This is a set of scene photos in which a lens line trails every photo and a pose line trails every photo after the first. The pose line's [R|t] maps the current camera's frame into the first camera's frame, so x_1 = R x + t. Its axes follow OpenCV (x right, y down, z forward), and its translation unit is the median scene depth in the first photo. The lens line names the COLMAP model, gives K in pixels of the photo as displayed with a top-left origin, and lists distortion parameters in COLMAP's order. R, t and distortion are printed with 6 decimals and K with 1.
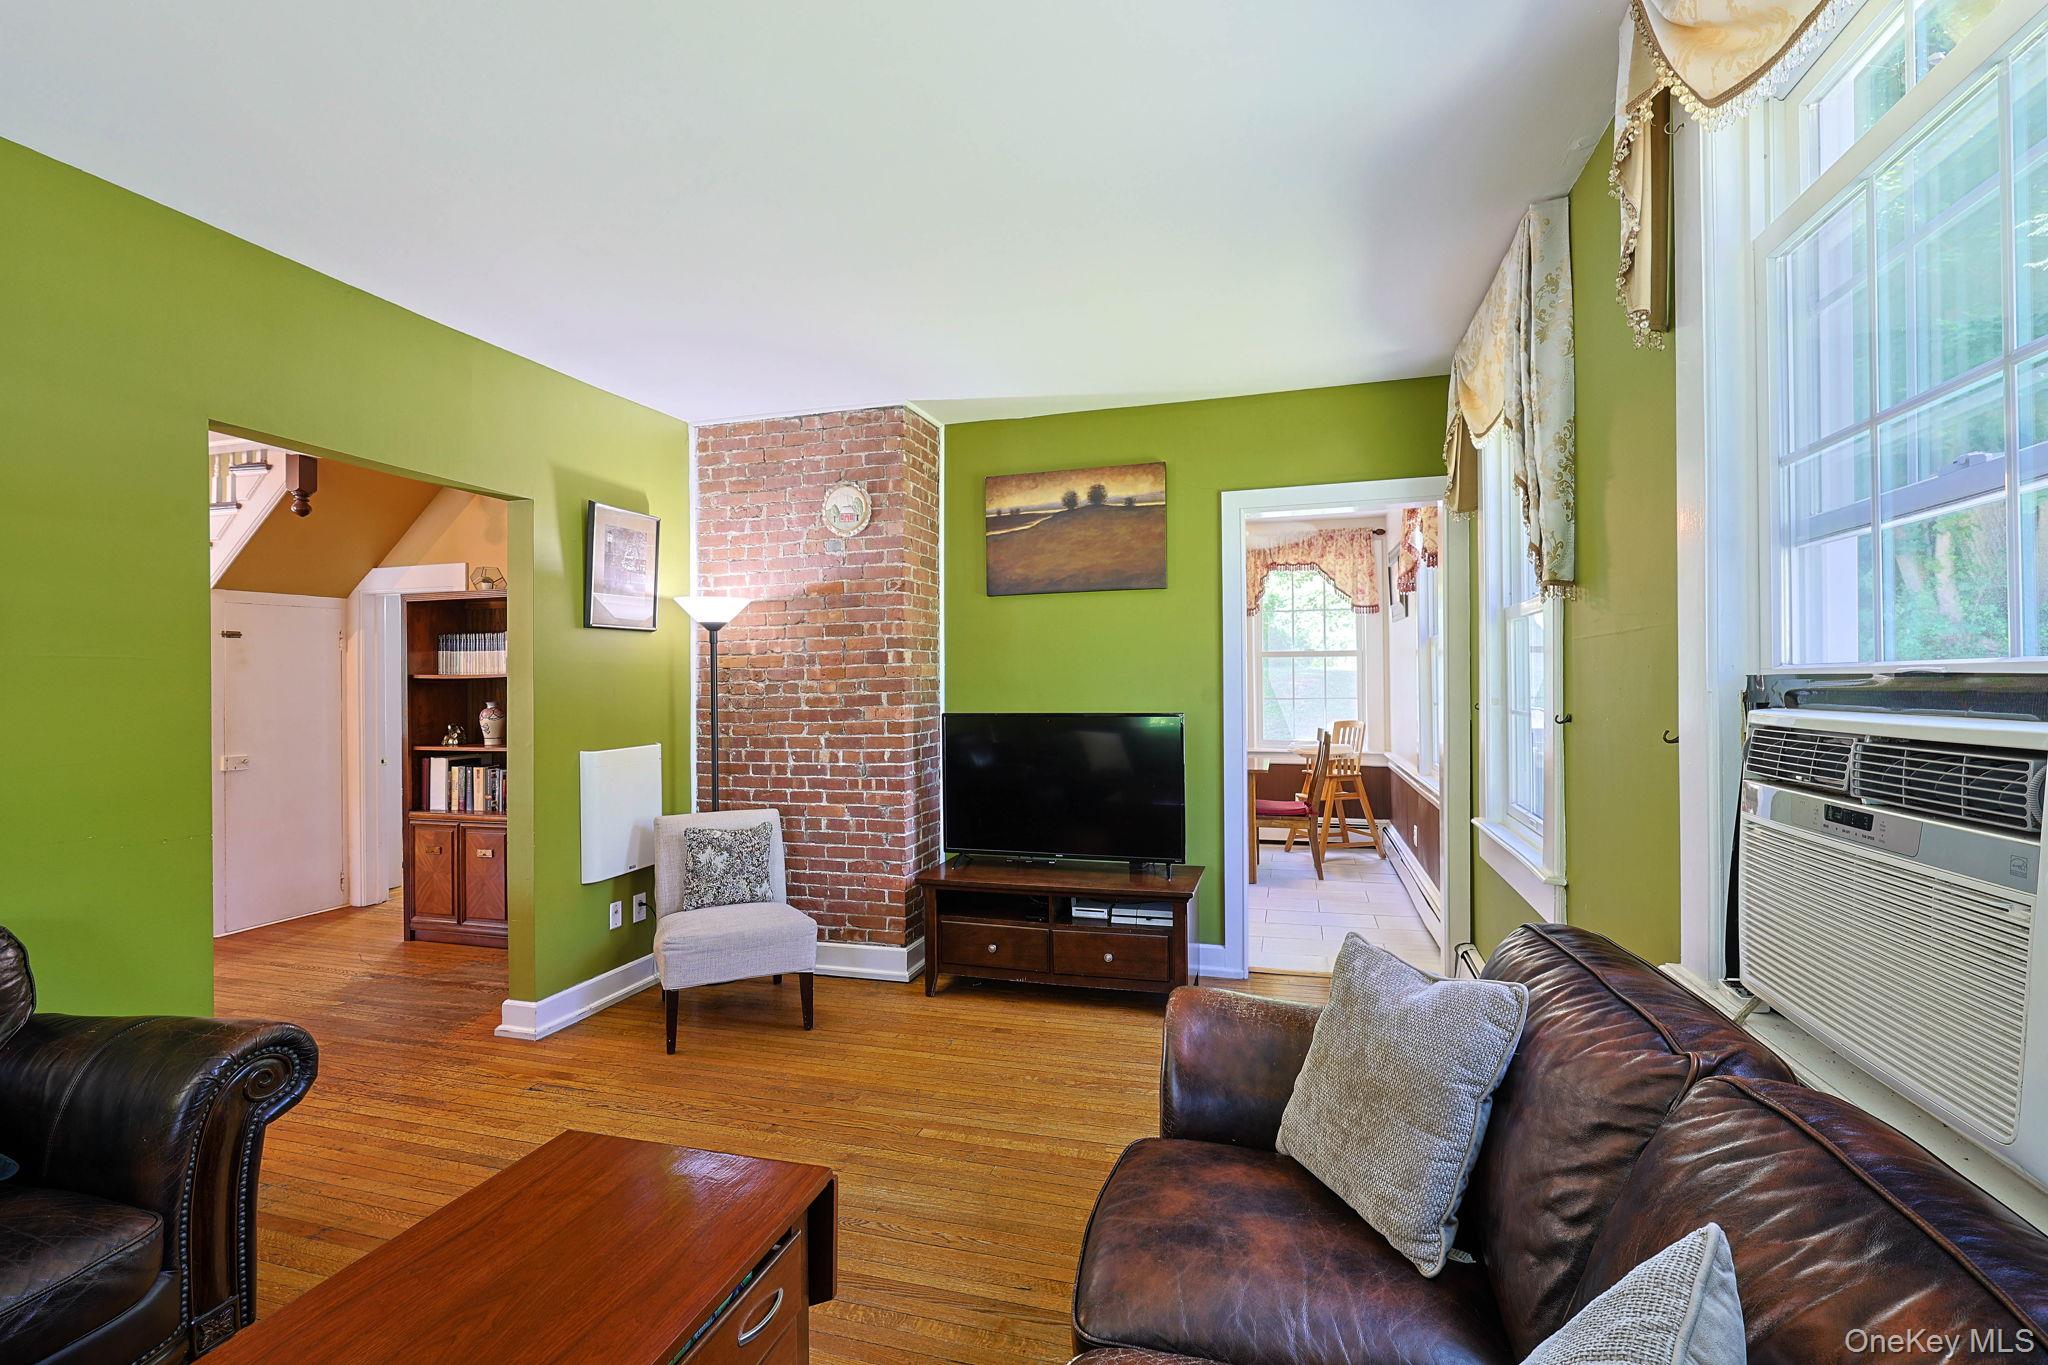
lens RADIAL K [[906.3, 0, 1029.3], [0, 906.3, 679.4], [0, 0, 1]] dist [-0.002447, 0.000576]
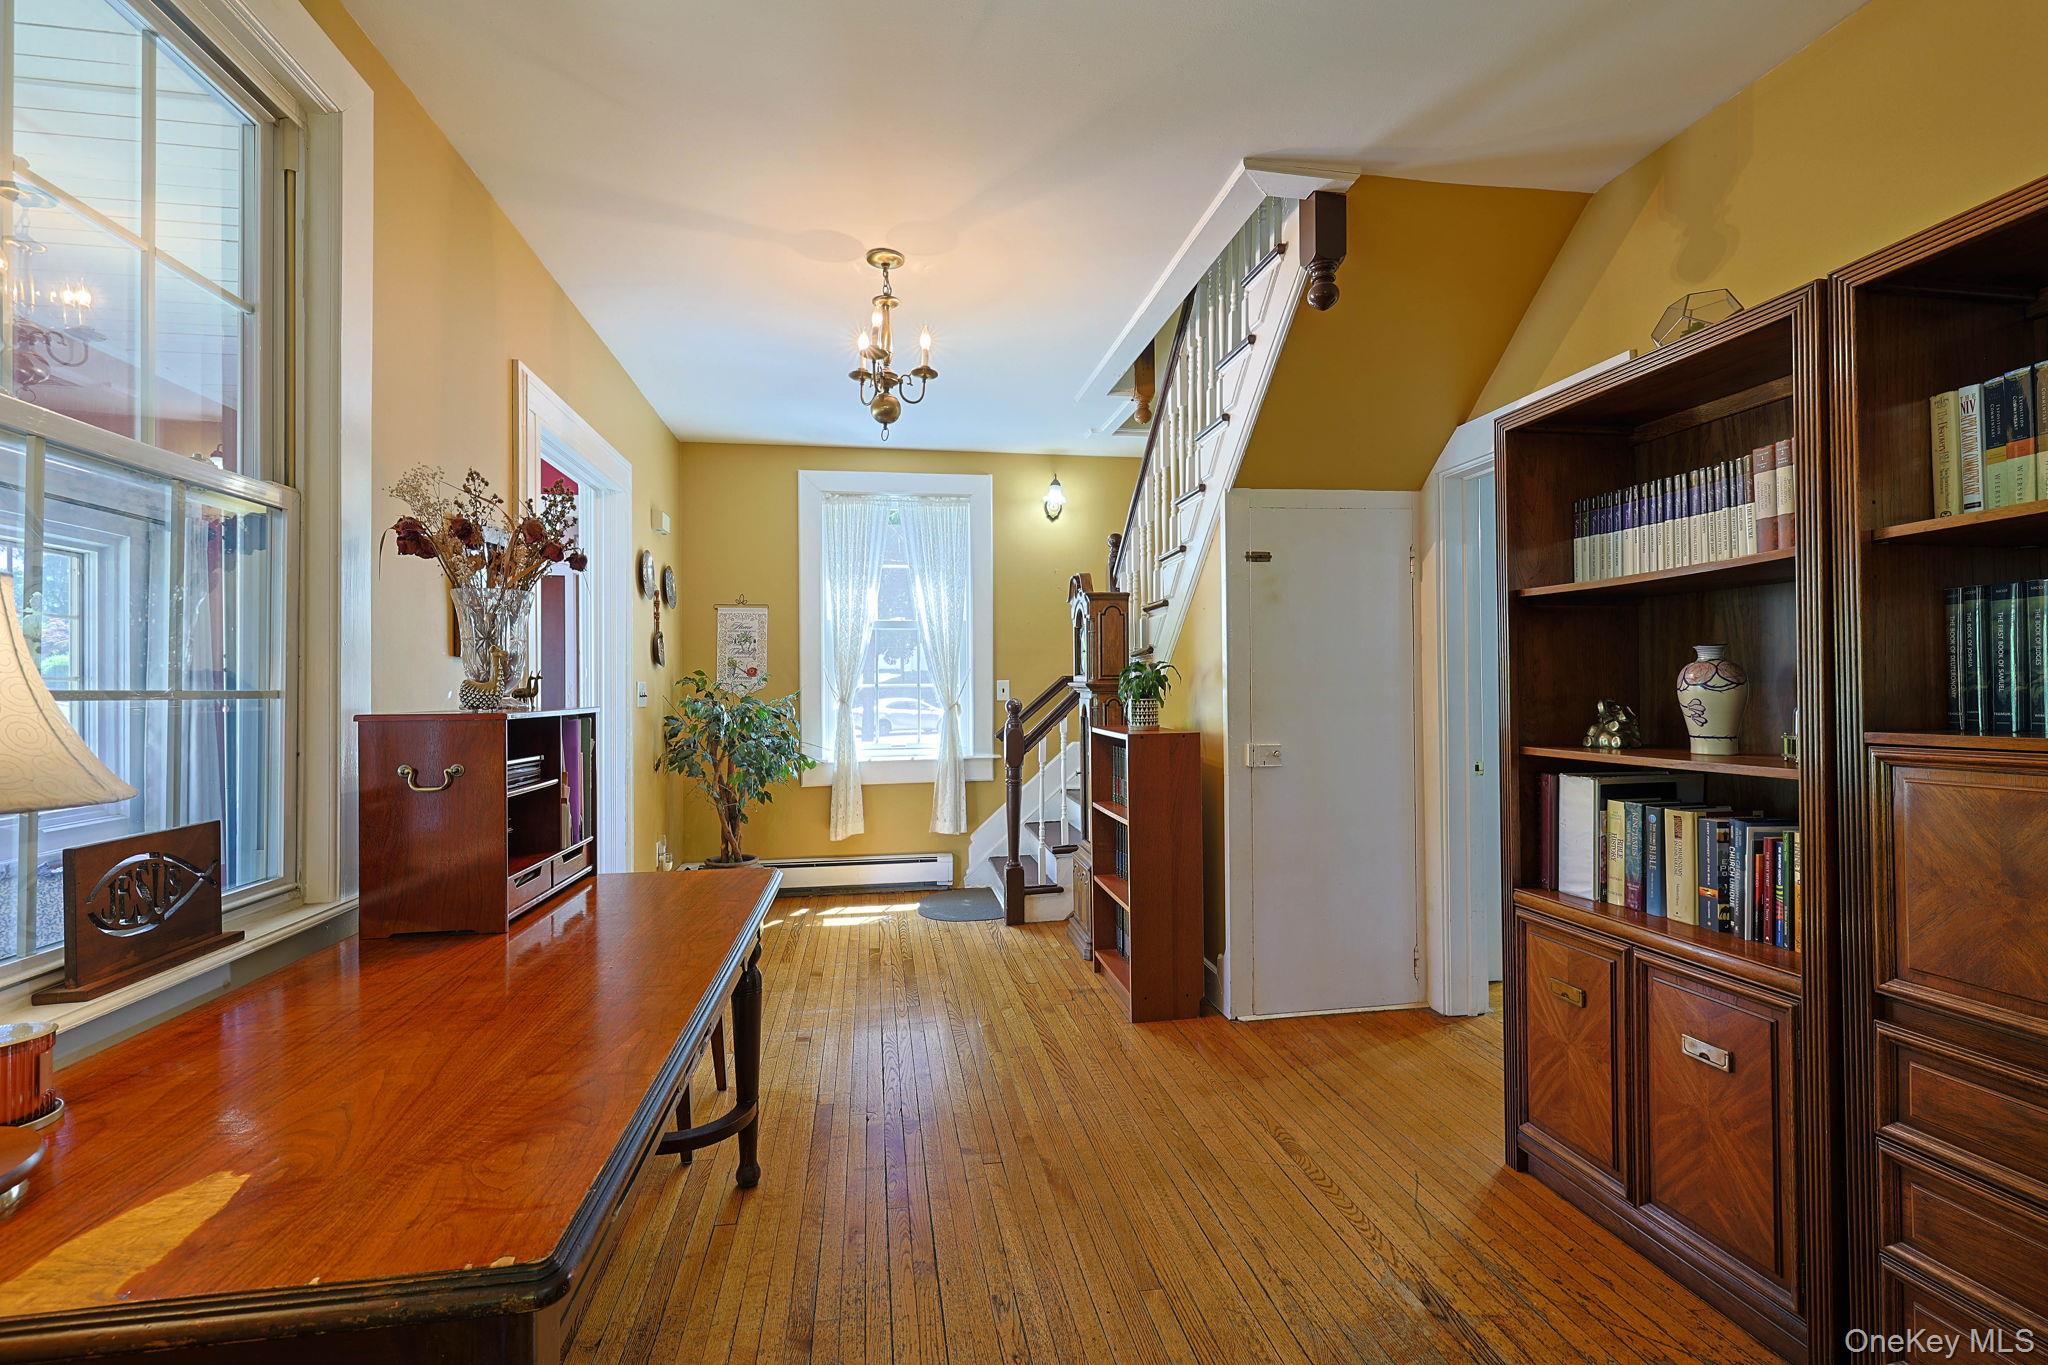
lens RADIAL K [[906.3, 0, 1020.6], [0, 906.3, 681.5], [0, 0, 1]] dist [-0.002447, 0.000576]
pose [[0.435046, -0.003162, -0.900403, -0.378541], [0.008231, 0.999966, 0.000465, 0.038771], [0.900371, -0.007614, 0.435057, 0.573036]]
